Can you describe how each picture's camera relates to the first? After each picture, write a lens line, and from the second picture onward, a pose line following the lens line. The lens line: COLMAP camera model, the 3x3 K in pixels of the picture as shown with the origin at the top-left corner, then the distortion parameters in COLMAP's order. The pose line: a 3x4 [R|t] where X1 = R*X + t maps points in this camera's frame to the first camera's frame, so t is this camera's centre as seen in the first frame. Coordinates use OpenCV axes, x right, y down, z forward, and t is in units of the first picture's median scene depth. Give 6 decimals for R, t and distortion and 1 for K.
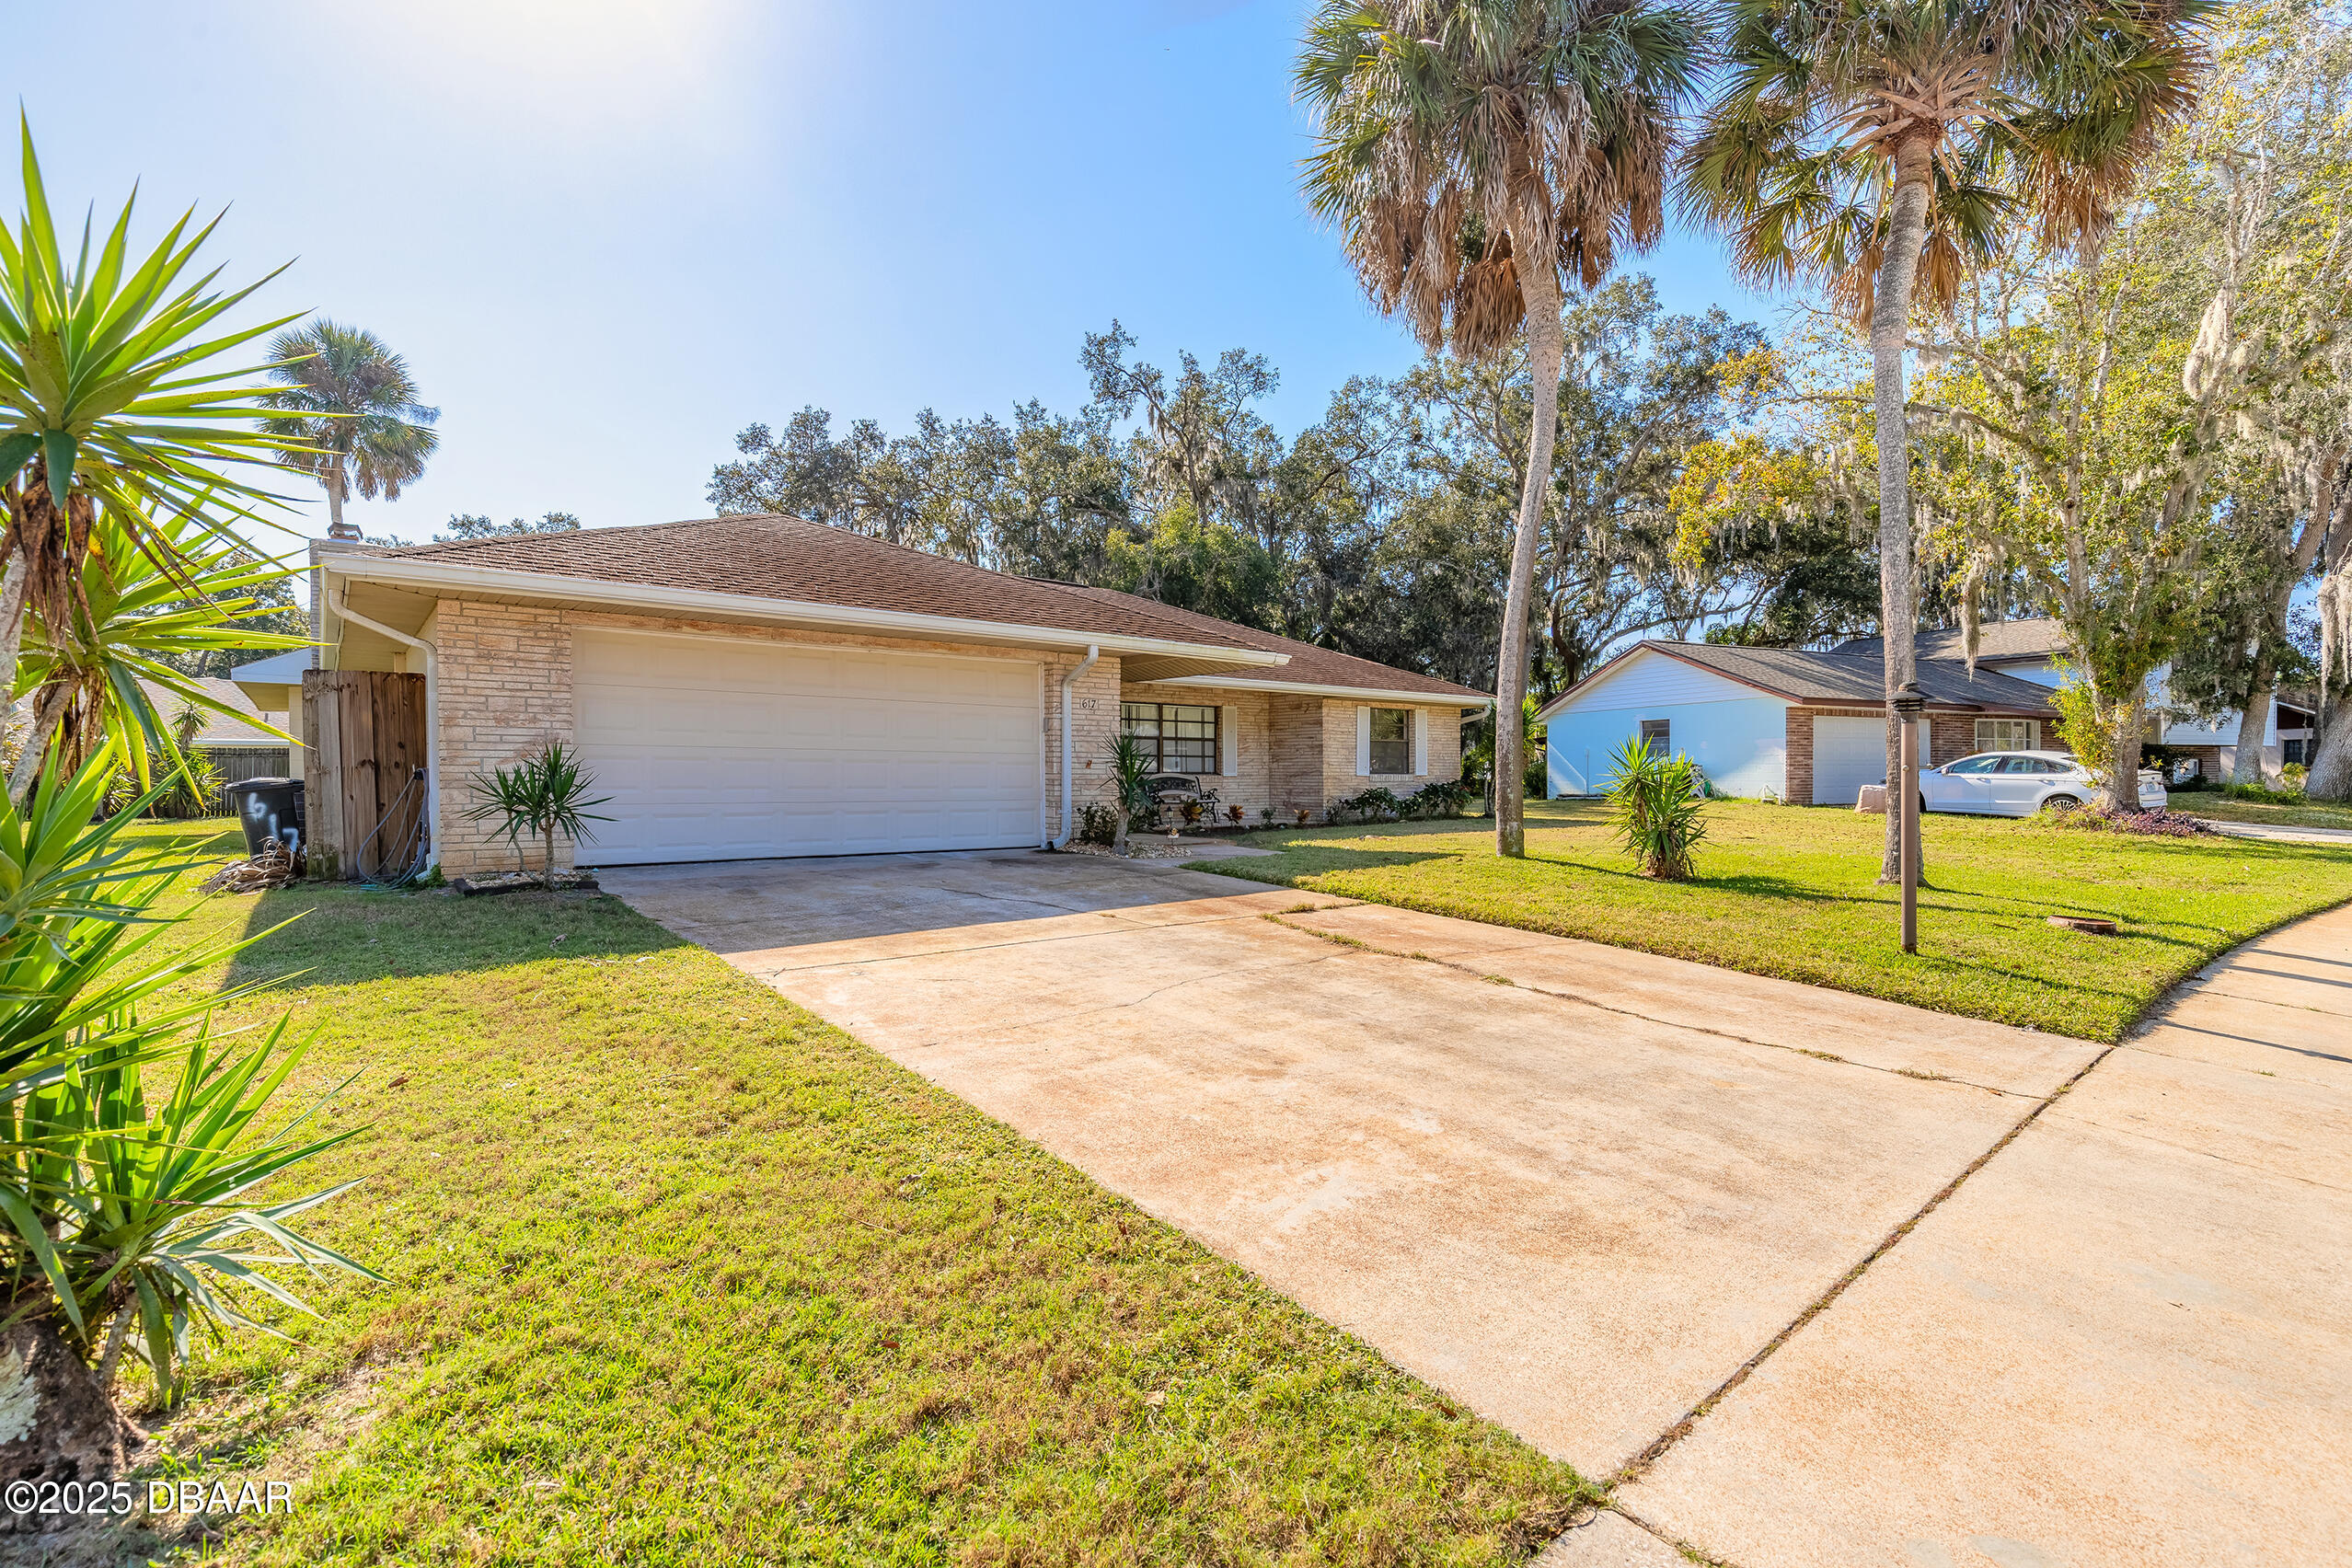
lens RADIAL K [[1072.1, 0, 1168.8], [0, 1072.1, 793.5], [0, 0, 1]] dist [0.015986, -0.000014]
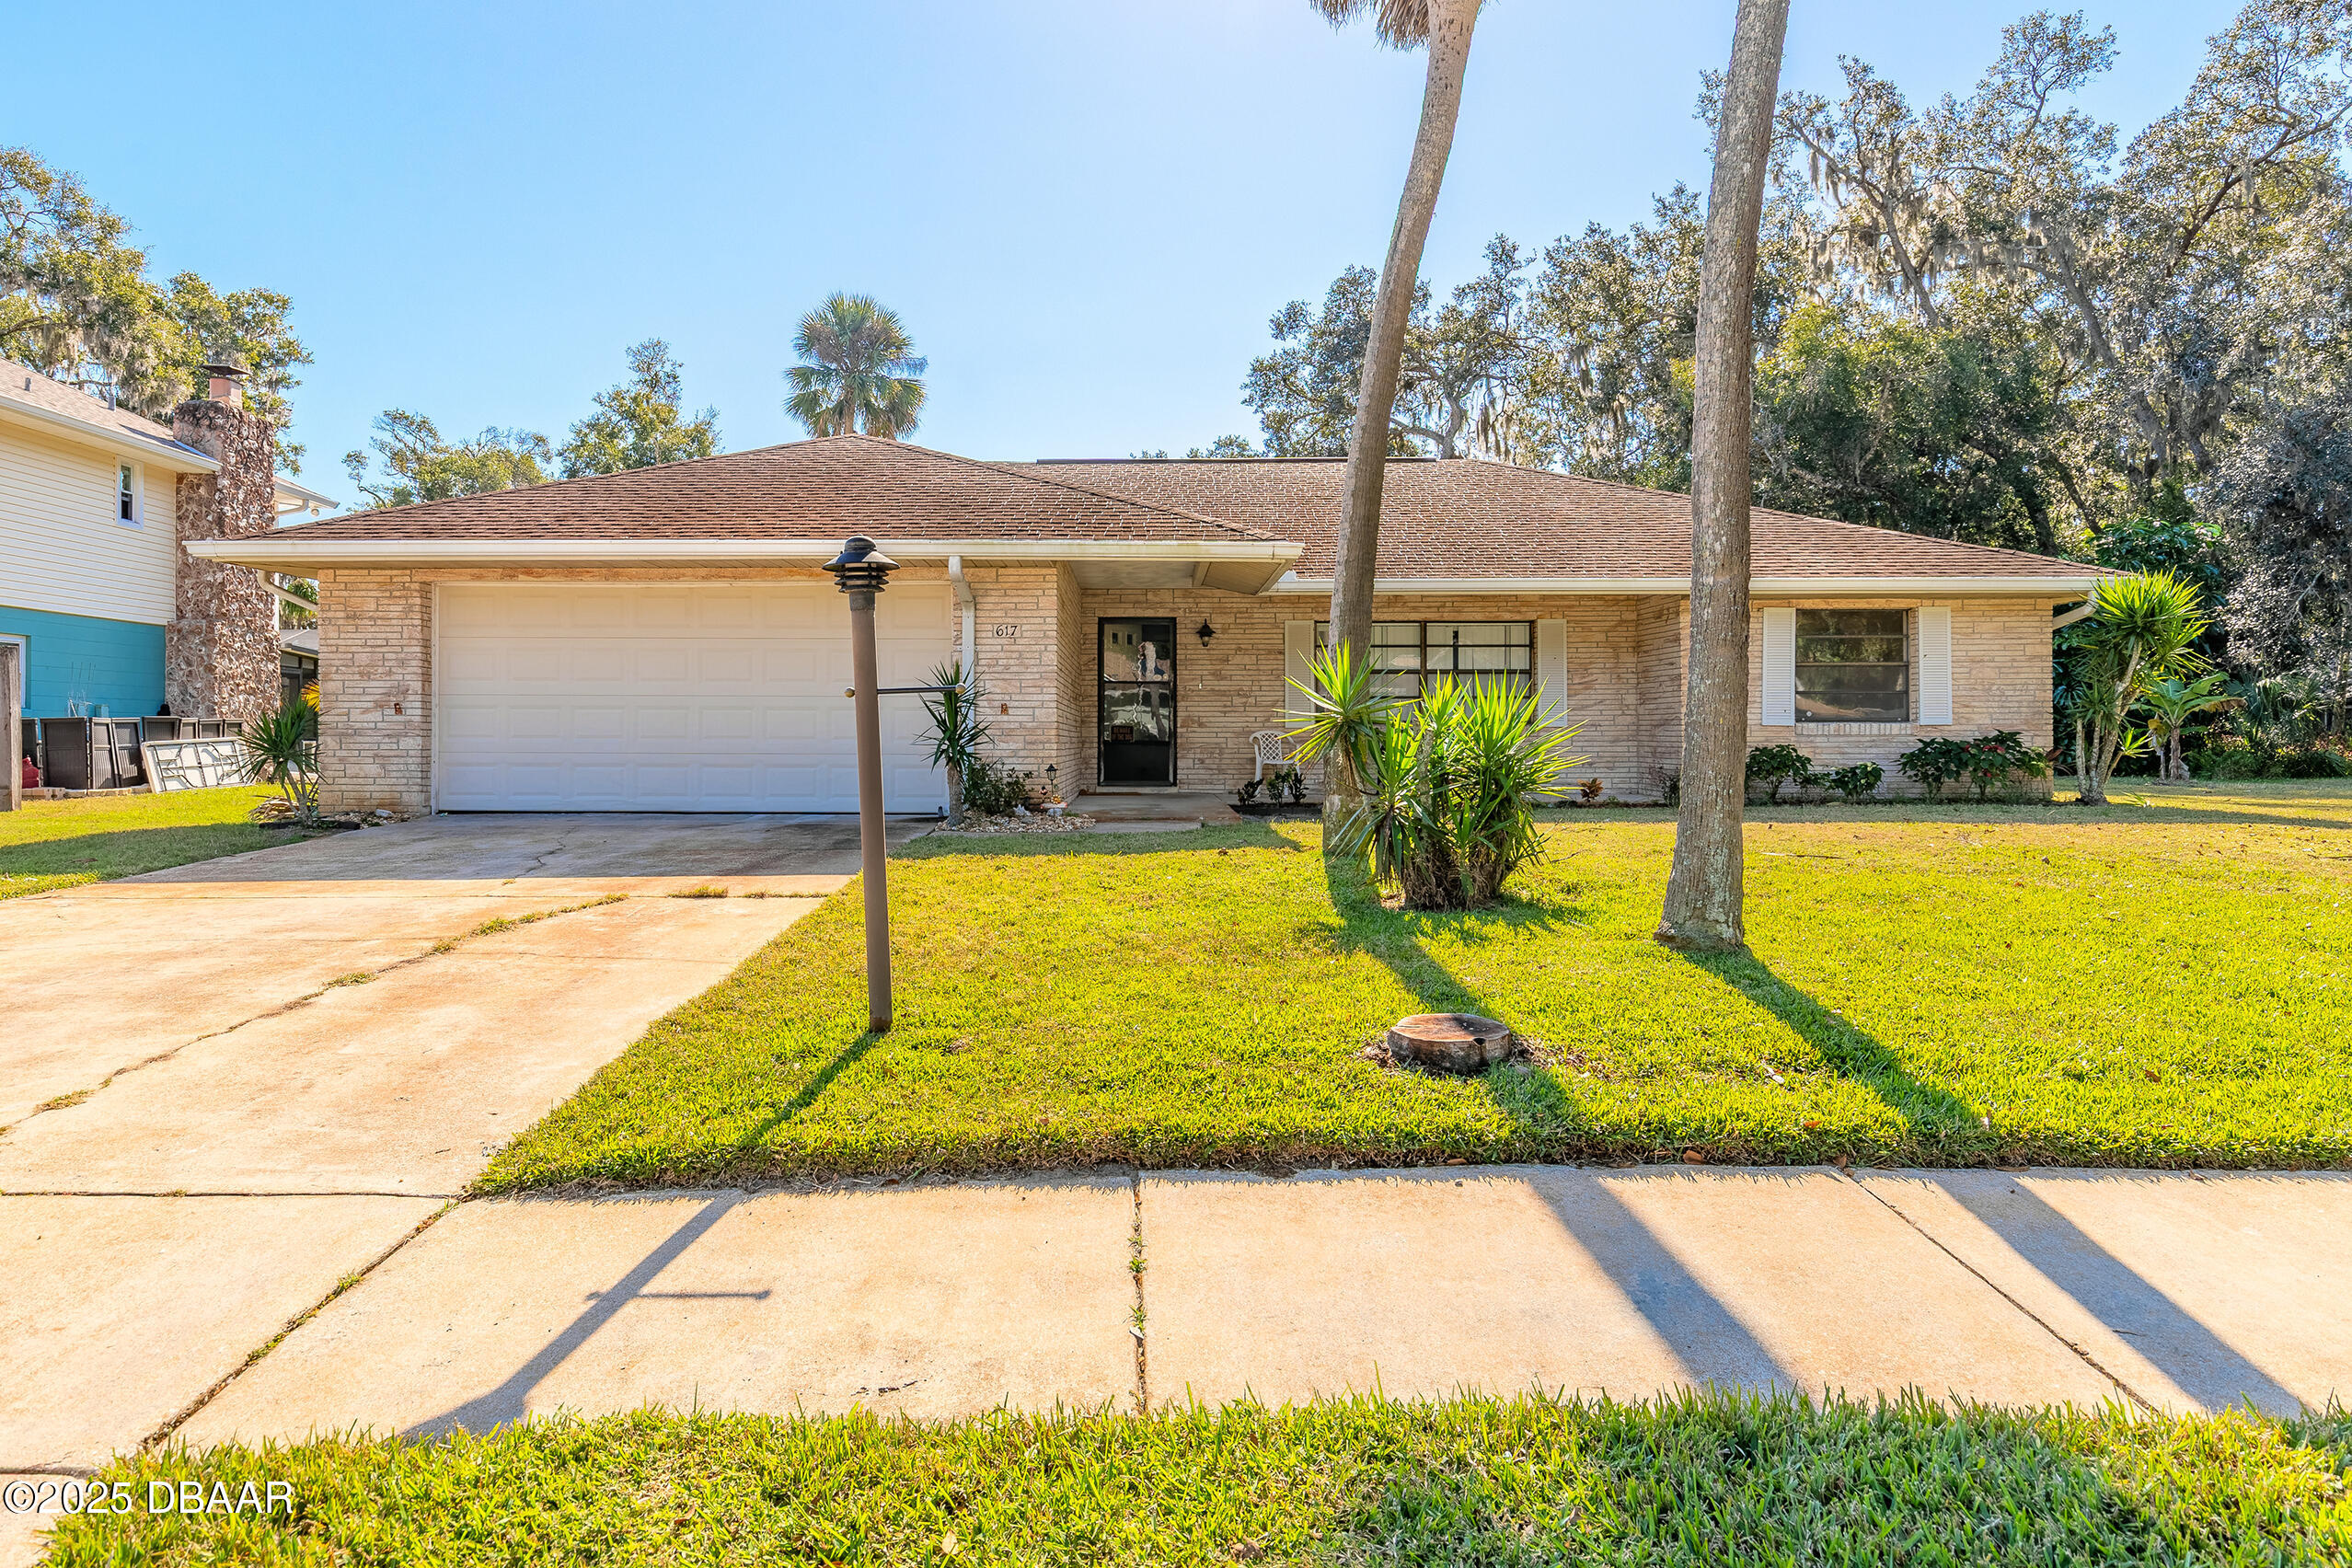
lens RADIAL K [[1433.8, 0, 1107.8], [0, 1433.8, 749.1], [0, 0, 1]] dist [-0.003999, 0.001020]
pose [[0.773544, 0.003359, -0.633733, 0.377679], [-0.008835, 0.999946, -0.005484, 0.004212], [0.633681, 0.009841, 0.773532, 0.147406]]
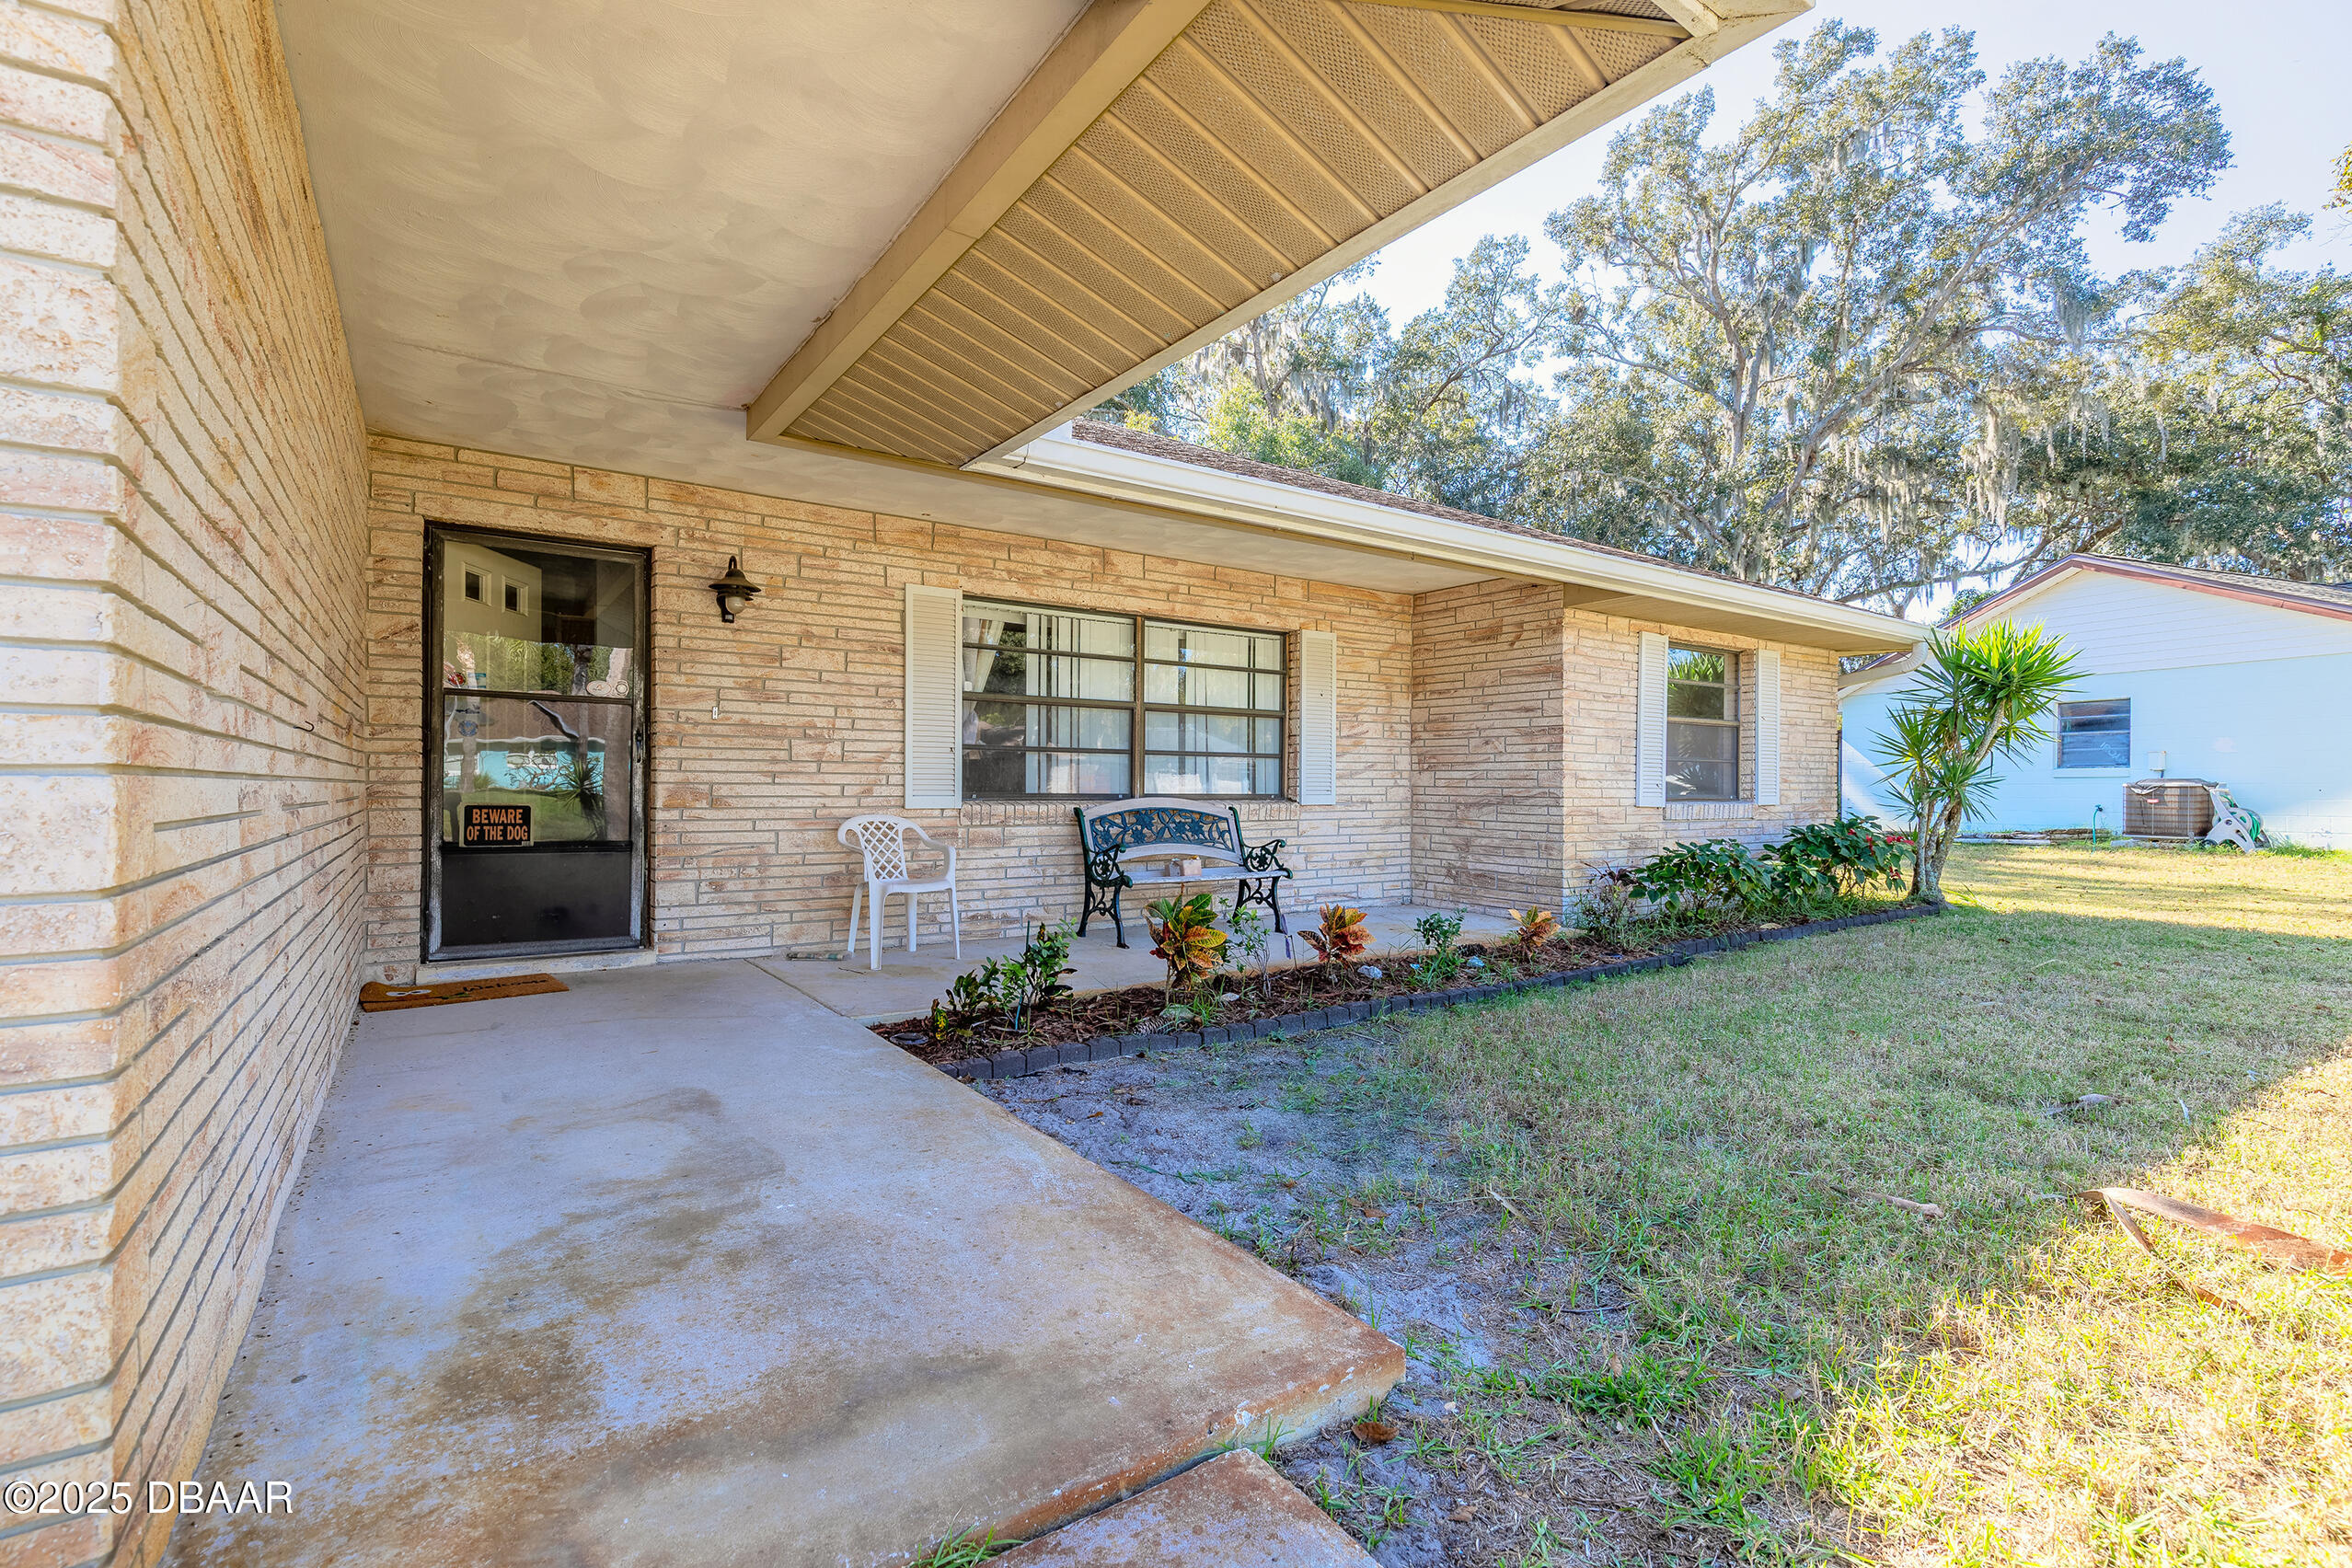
lens RADIAL K [[1072.1, 0, 1168.8], [0, 1072.1, 793.5], [0, 0, 1]] dist [0.015986, -0.000014]
pose [[0.997517, 0.008049, -0.069960, 0.027615], [-0.008642, 0.999929, -0.008175, -0.015802], [0.069889, 0.008759, 0.997516, 0.559840]]
